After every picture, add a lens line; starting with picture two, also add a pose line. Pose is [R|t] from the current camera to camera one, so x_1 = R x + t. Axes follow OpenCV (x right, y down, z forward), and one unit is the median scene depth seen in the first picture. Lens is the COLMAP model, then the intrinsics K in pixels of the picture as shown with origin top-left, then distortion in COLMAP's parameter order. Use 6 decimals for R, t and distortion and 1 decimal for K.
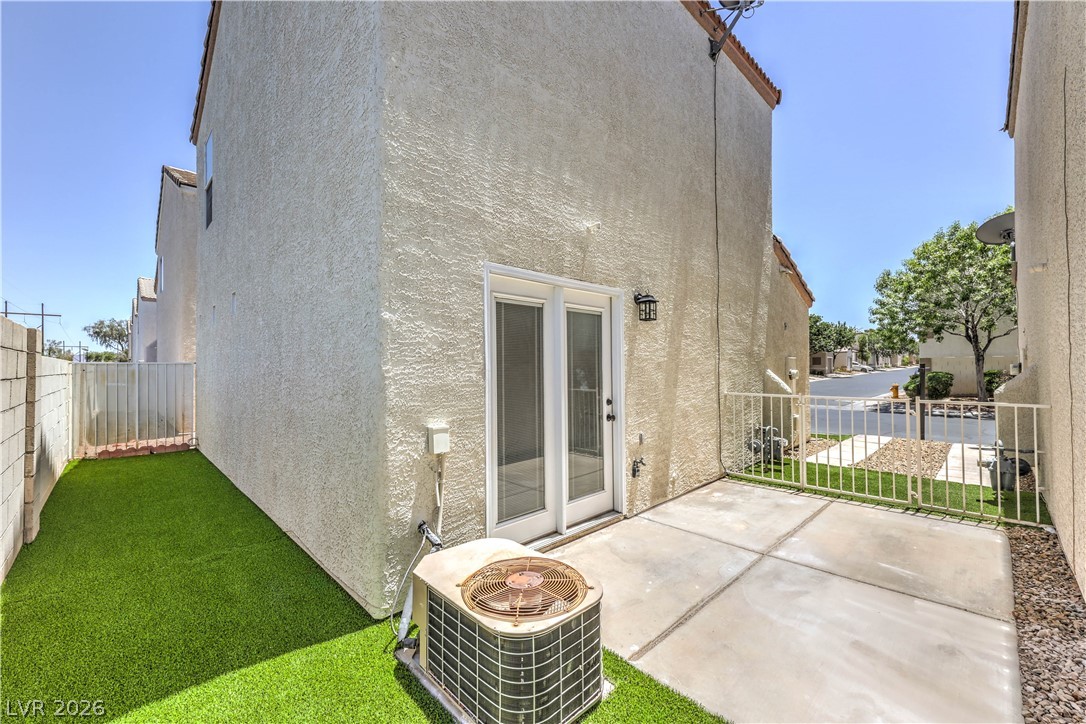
lens RADIAL K [[434.8, 0, 547.7], [0, 434.8, 363.0], [0, 0, 1]] dist [0.001674, 0.000070]
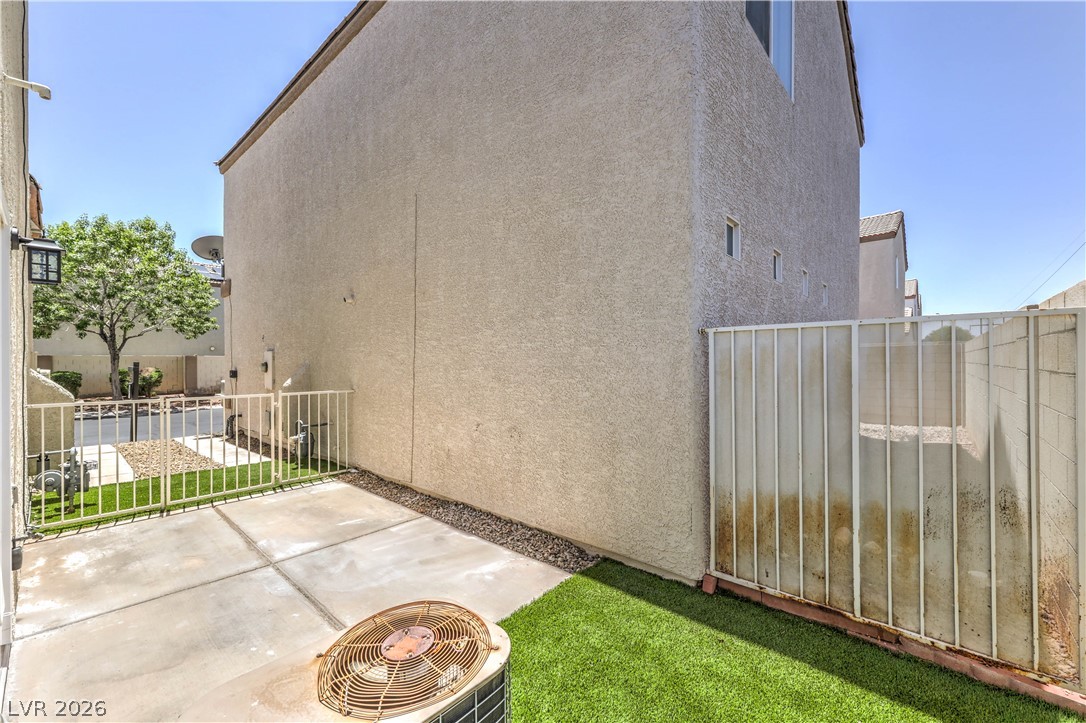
lens RADIAL K [[438.7, 0, 545.1], [0, 438.7, 364.8], [0, 0, 1]] dist [0.003060, 0.000479]
pose [[-0.069714, 0.001384, 0.997566, -0.403780], [-0.007241, 0.999972, -0.001893, 0.005048], [-0.997541, -0.007355, -0.069702, 0.393119]]
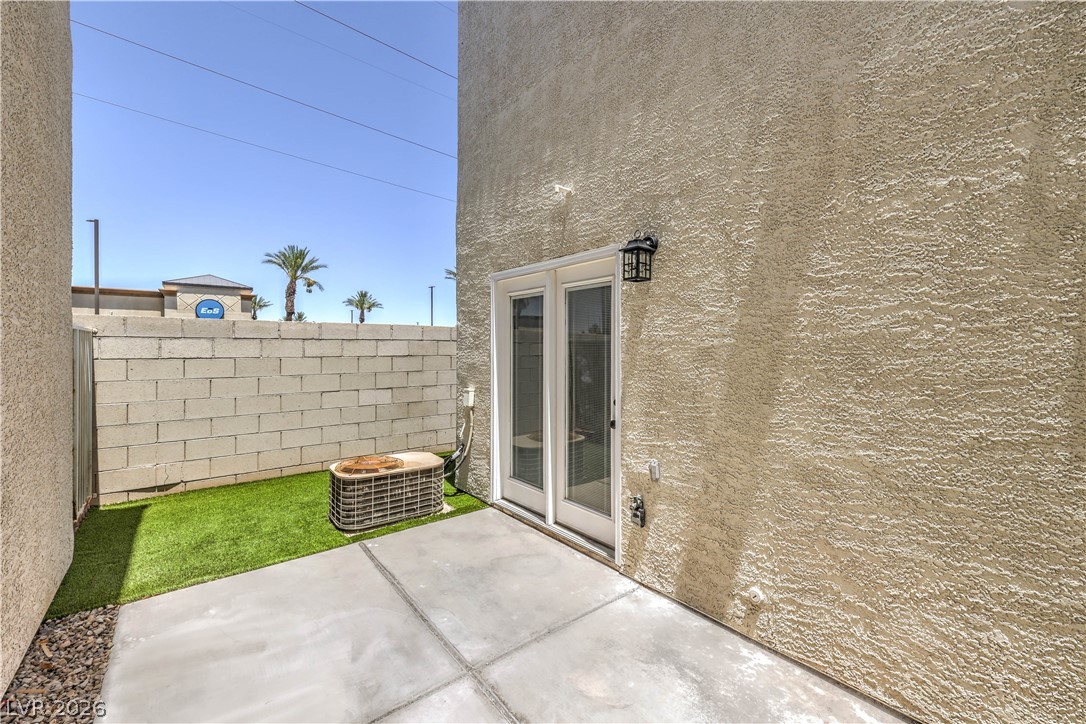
lens RADIAL K [[453.7, 0, 554.1], [0, 453.7, 348.1], [0, 0, 1]] dist [-0.000768, -0.000086]
pose [[-0.089919, 0.007688, -0.995919, 0.912054], [0.012479, 0.999900, 0.006592, -0.007764], [0.995871, -0.011835, -0.090006, 0.966472]]
